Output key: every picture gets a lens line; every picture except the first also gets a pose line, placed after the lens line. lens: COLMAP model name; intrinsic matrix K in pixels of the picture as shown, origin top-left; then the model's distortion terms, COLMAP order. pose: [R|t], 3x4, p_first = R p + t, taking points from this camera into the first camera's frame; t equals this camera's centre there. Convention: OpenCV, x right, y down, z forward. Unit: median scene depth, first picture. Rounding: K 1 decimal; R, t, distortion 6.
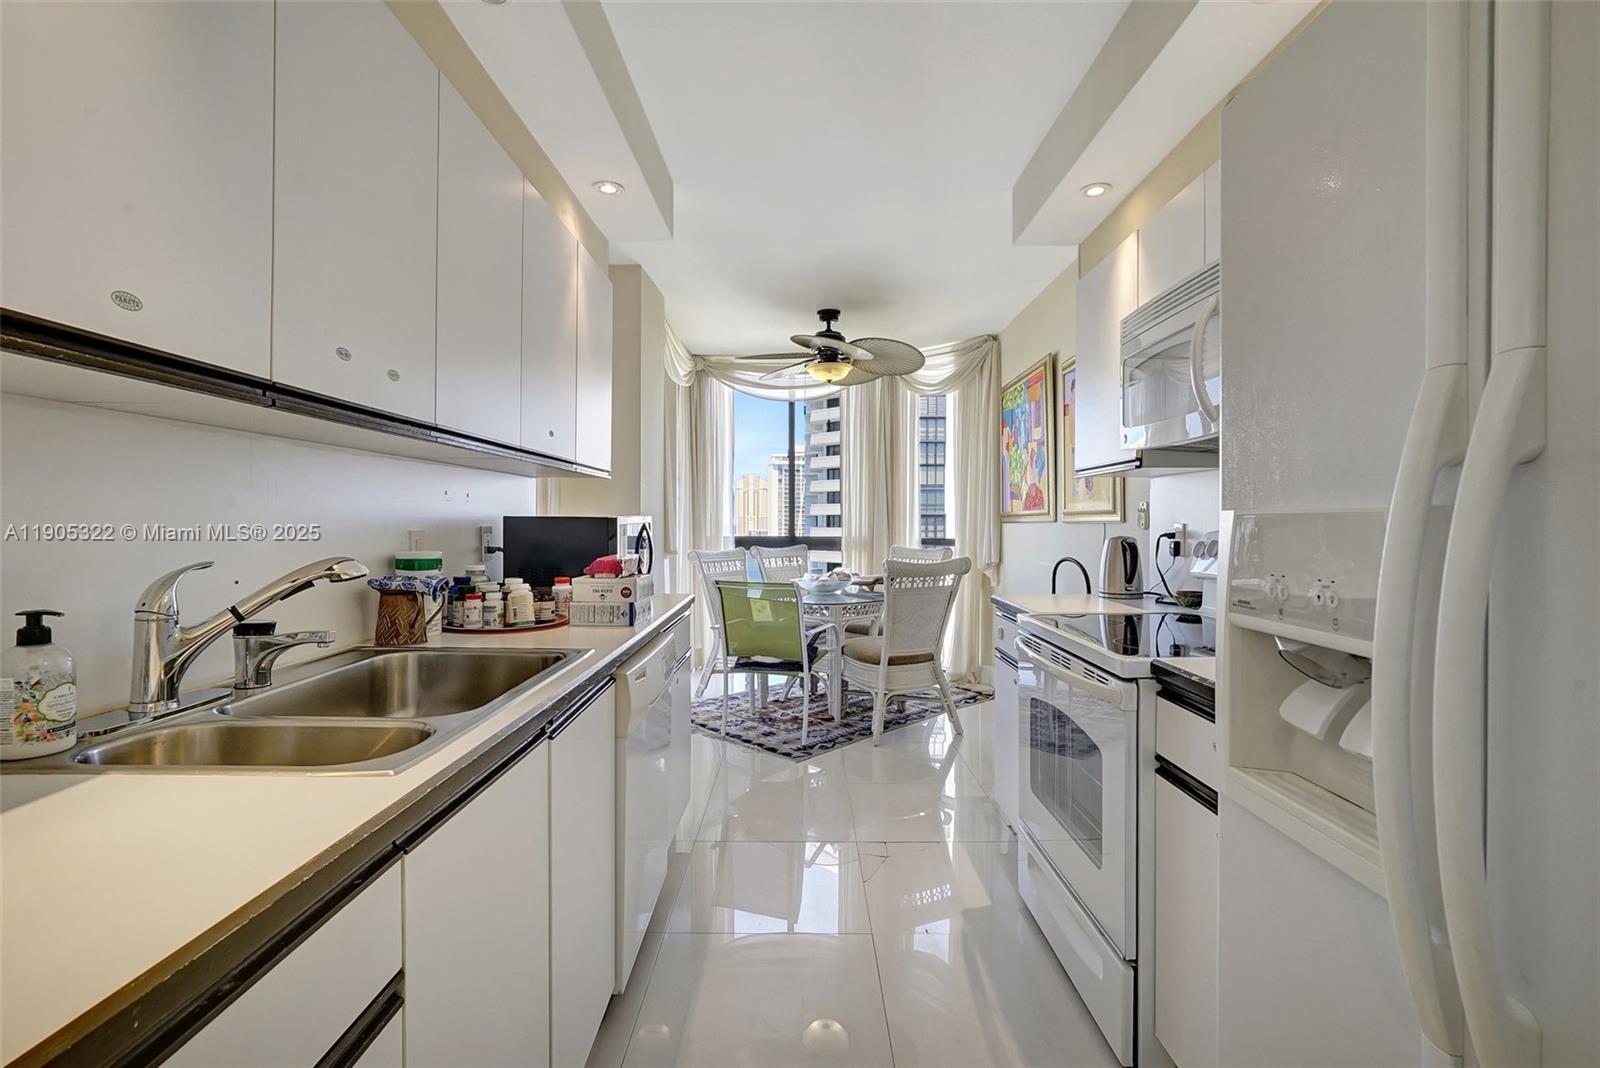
lens RADIAL K [[714.4, 0, 799.2], [0, 714.4, 513.2], [0, 0, 1]] dist [-0.017499, 0.007717]
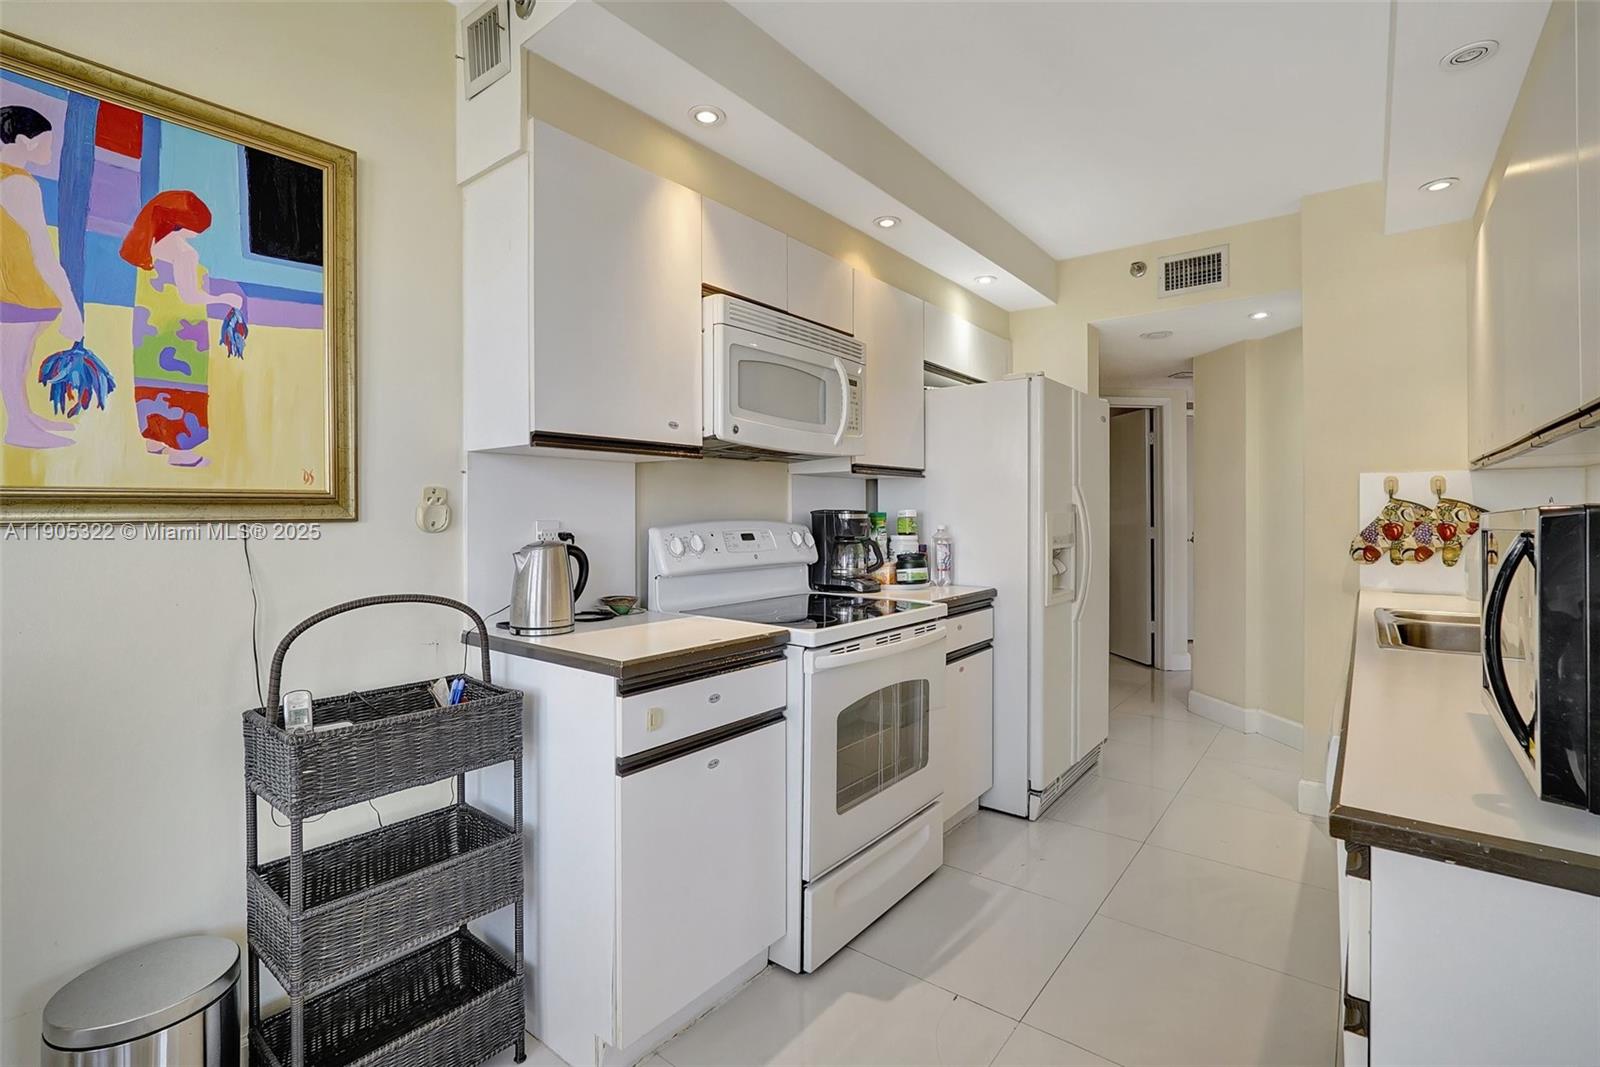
lens RADIAL K [[714.4, 0, 799.2], [0, 714.4, 512.7], [0, 0, 1]] dist [-0.017499, 0.007717]
pose [[-0.781645, 0.001973, 0.623720, -0.103575], [-0.003778, 0.999962, -0.007899, 0.006921], [-0.623712, -0.008531, -0.781608, 0.922559]]
